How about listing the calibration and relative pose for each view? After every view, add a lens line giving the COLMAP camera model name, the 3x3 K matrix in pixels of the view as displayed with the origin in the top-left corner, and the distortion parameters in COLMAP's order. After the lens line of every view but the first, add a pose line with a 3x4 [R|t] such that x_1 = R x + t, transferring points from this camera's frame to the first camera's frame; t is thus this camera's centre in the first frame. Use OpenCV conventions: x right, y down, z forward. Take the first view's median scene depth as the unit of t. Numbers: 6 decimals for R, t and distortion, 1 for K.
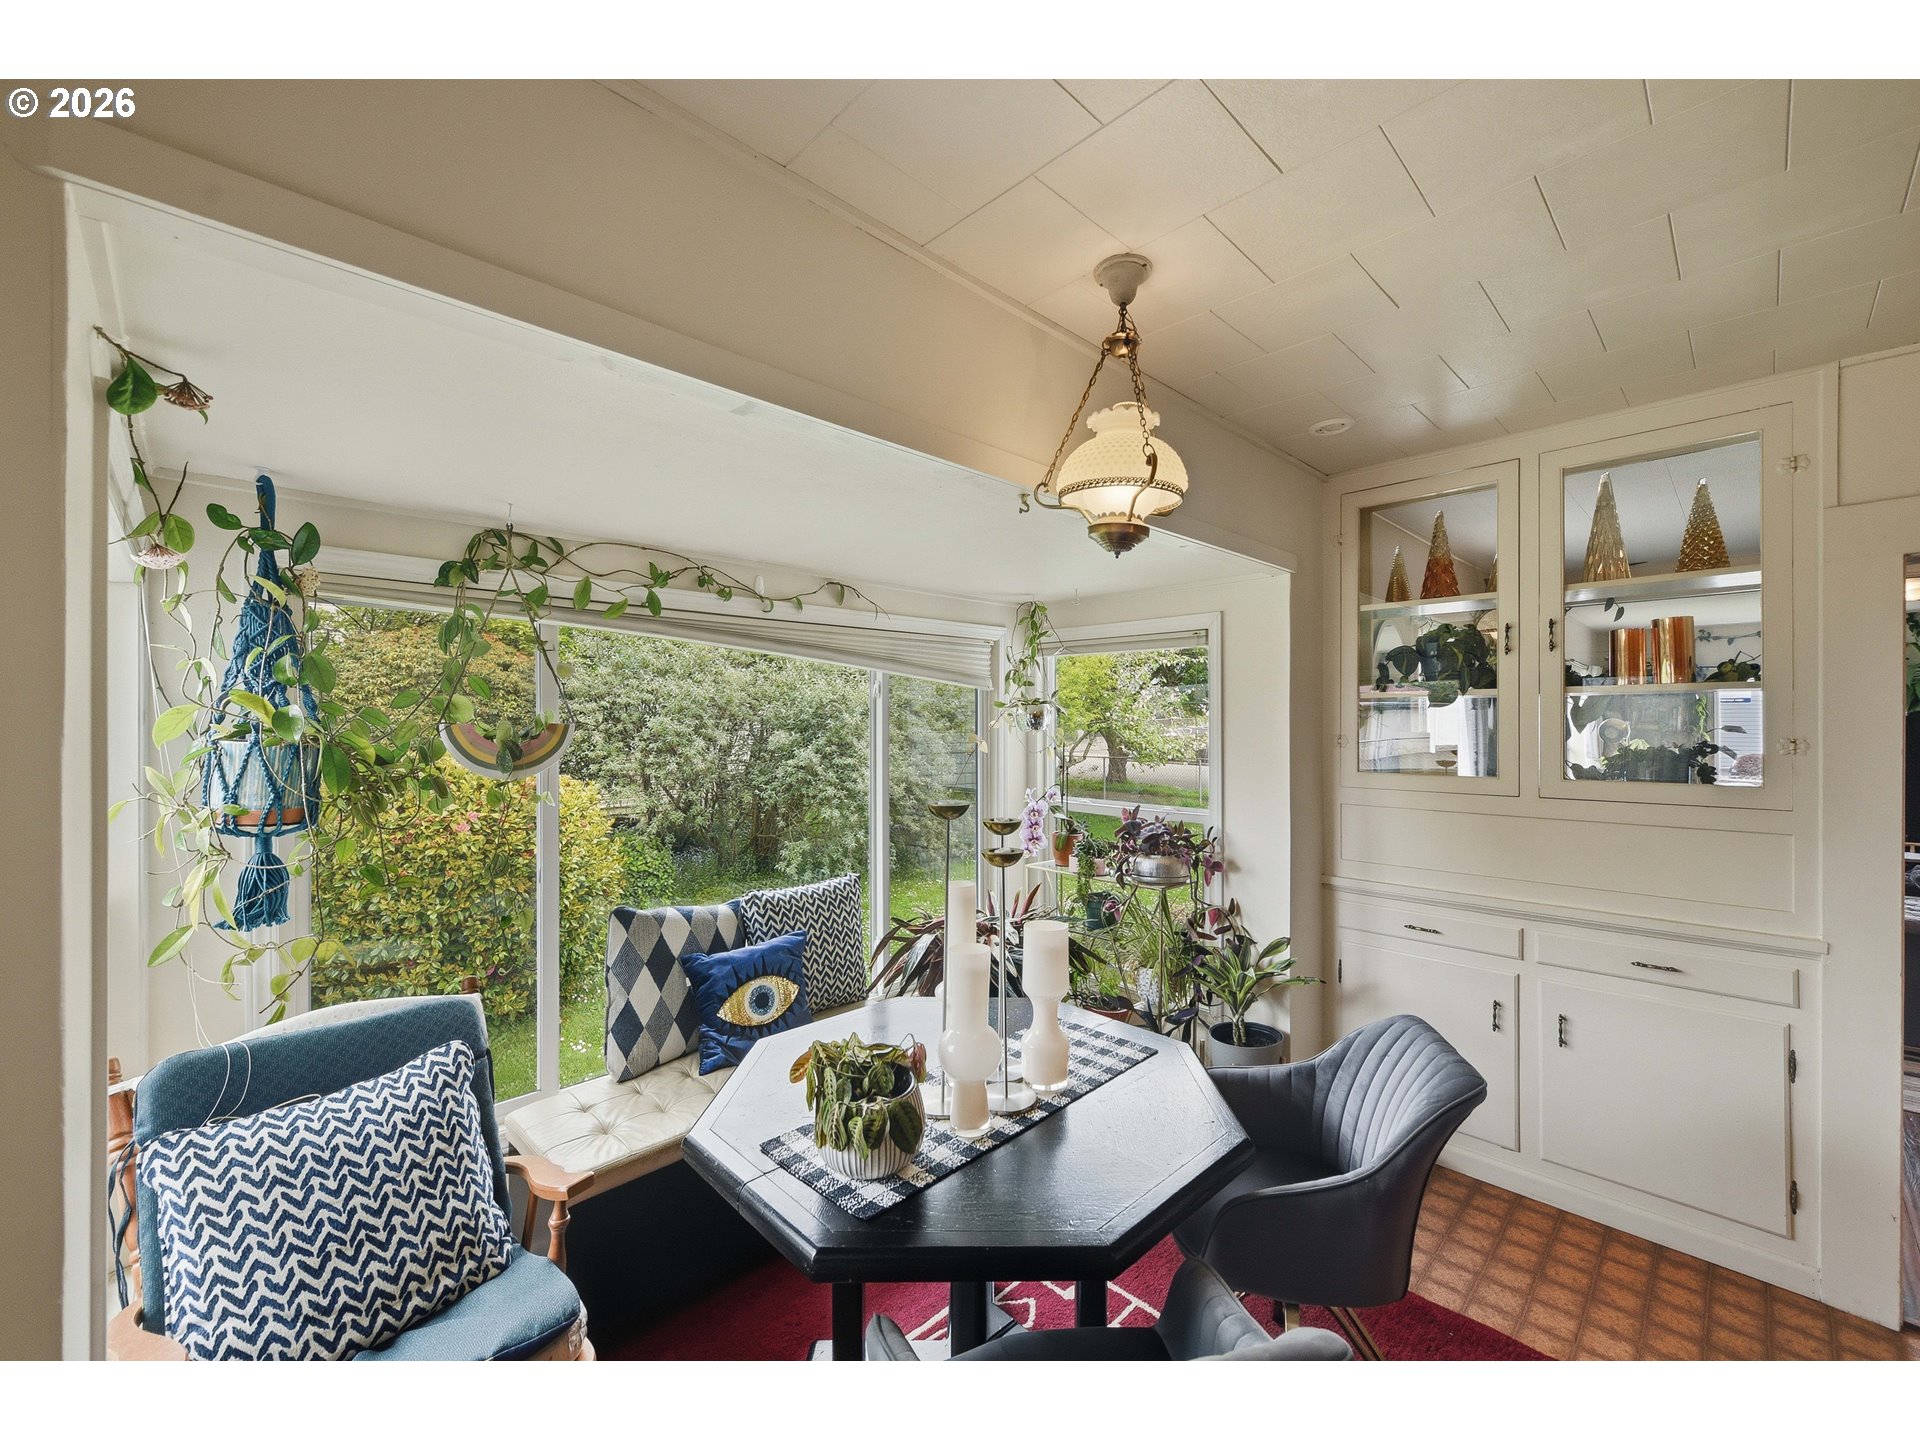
lens RADIAL K [[779.0, 0, 970.3], [0, 779.0, 719.9], [0, 0, 1]] dist [-0.009040, -0.001359]
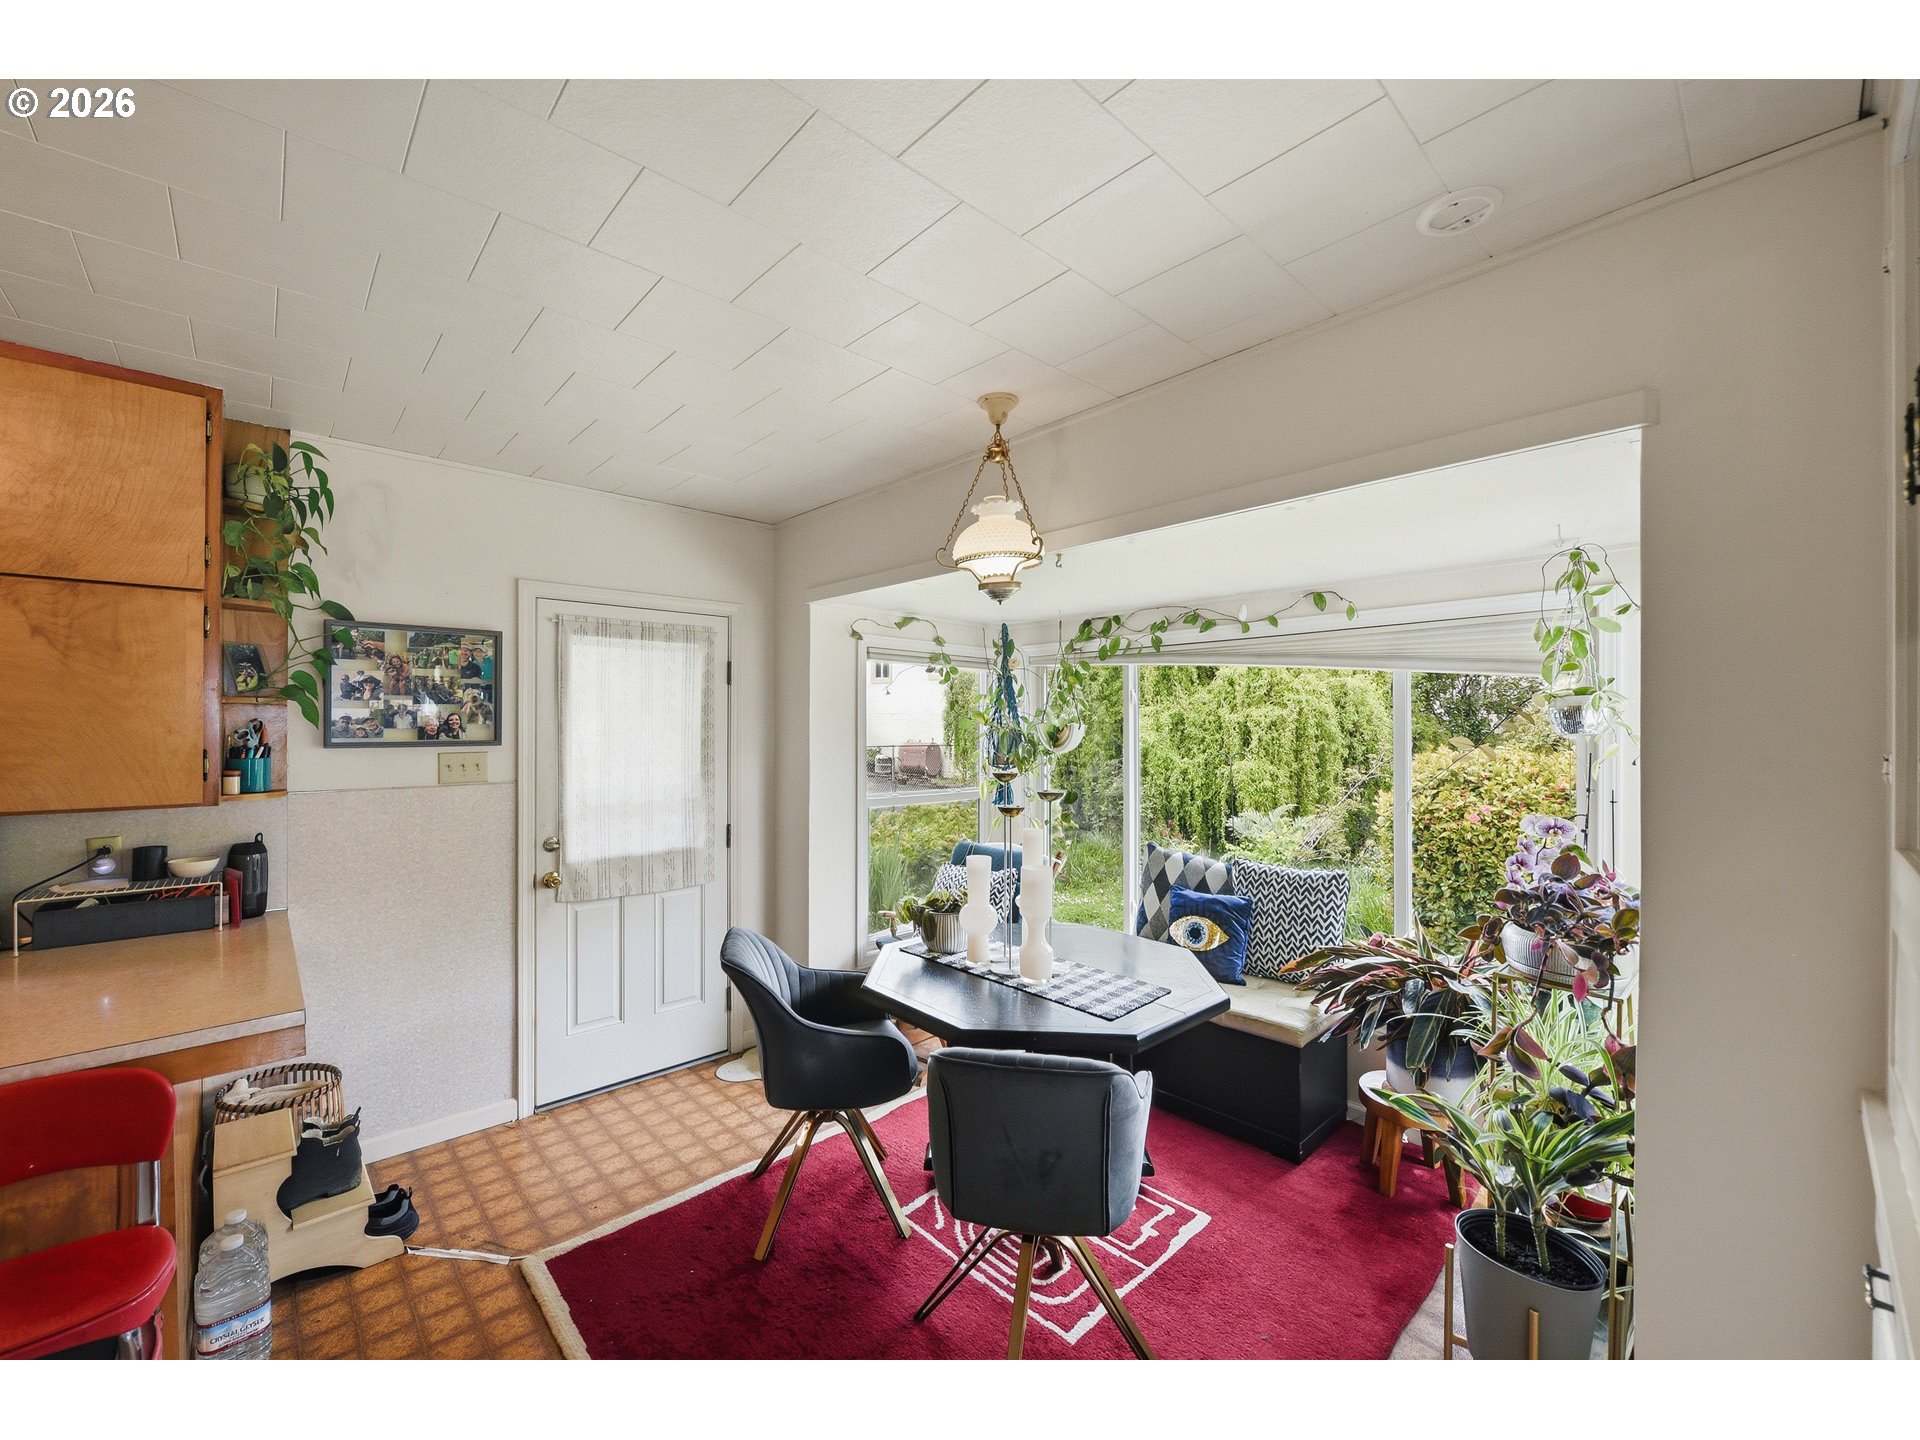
lens RADIAL K [[779.0, 0, 971.6], [0, 779.0, 716.1], [0, 0, 1]] dist [-0.009040, -0.001359]
pose [[-0.014408, -0.010082, -0.999845, 1.052452], [0.000991, 0.999949, -0.010097, 0.005213], [0.999896, -0.001136, -0.014397, 0.631040]]
